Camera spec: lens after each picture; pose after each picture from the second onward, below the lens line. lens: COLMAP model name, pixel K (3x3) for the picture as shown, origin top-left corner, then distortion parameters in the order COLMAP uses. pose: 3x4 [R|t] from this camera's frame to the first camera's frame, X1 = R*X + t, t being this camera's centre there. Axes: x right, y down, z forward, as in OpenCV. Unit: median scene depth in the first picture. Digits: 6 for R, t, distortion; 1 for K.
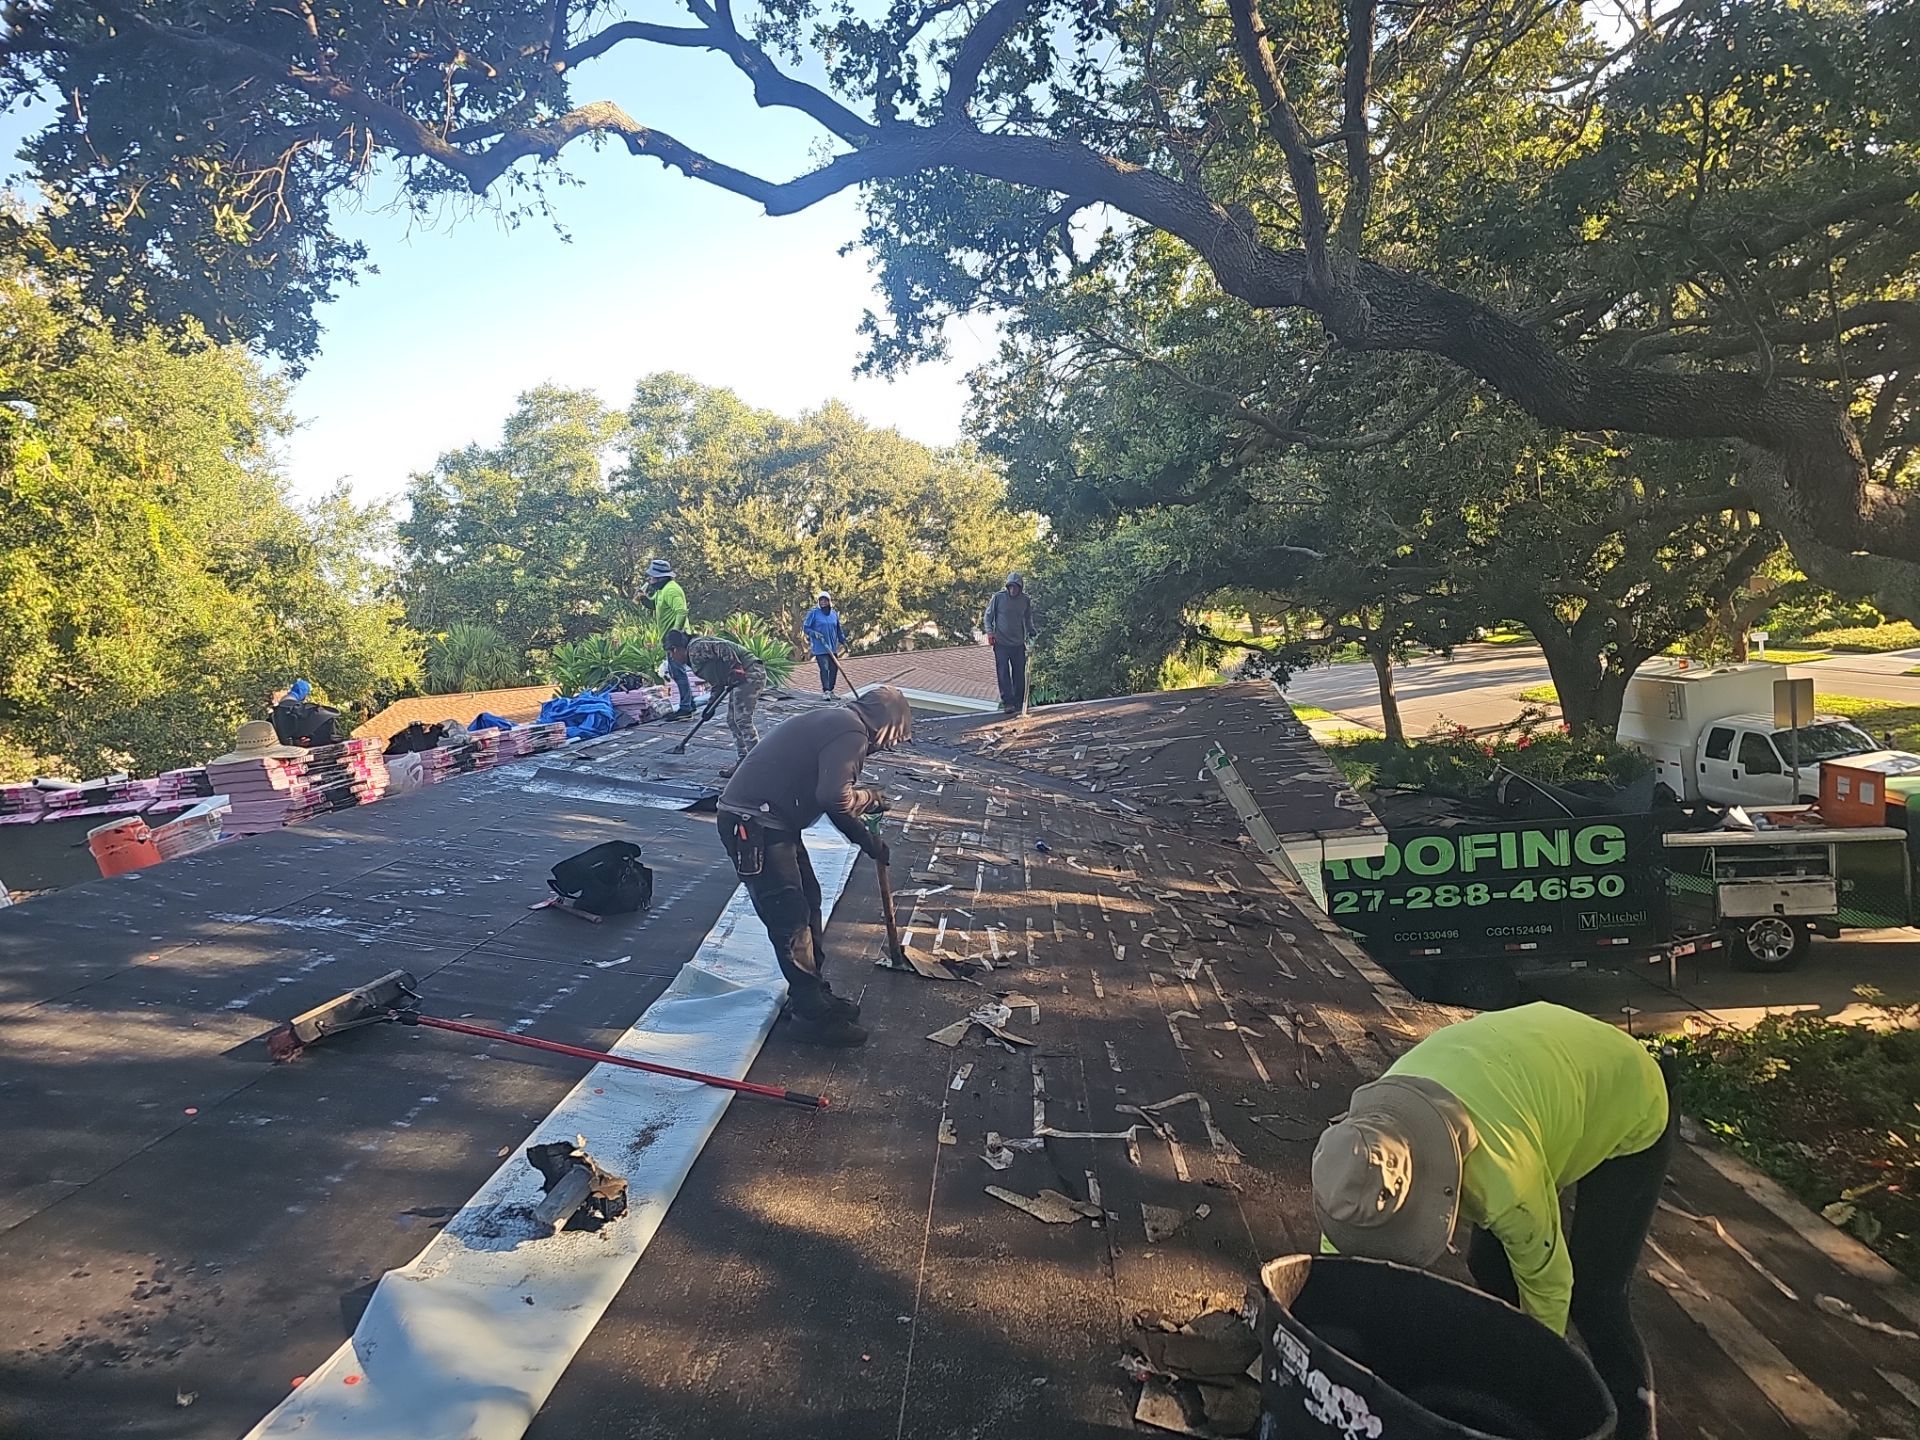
lens RADIAL K [[1251.1, 0, 972.7], [0, 1251.1, 710.6], [0, 0, 1]] dist [0.039749, -0.029582]
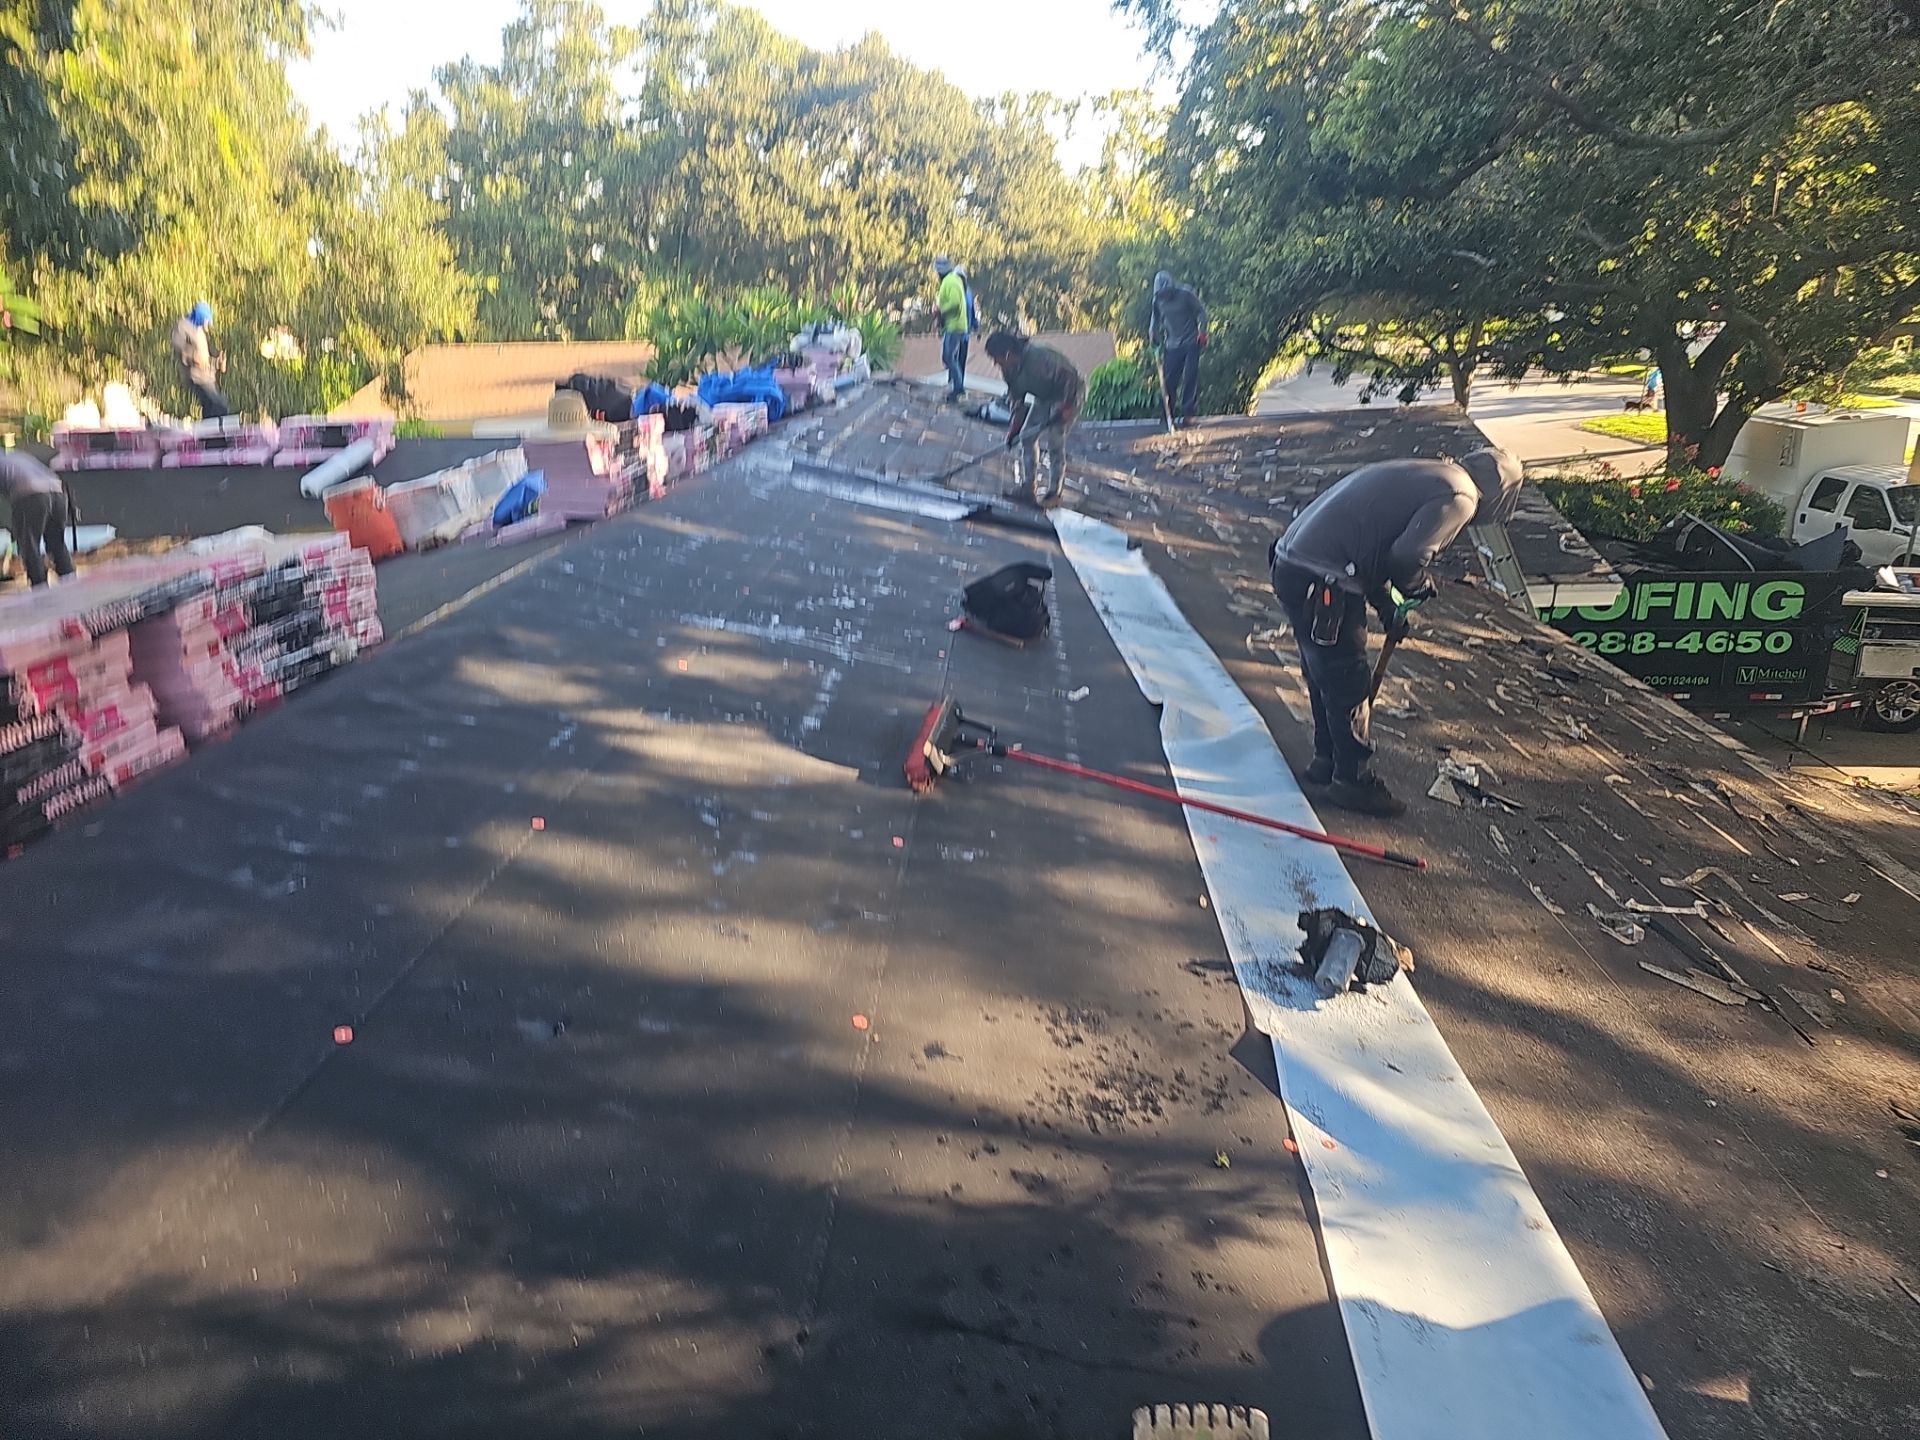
lens RADIAL K [[1251.1, 0, 961.8], [0, 1251.1, 736.9], [0, 0, 1]] dist [0.039749, -0.029582]
pose [[0.997712, 0.065317, 0.017450, -0.130153], [-0.067608, 0.963023, 0.260800, -0.005105], [0.000230, -0.261383, 0.965235, 0.016668]]
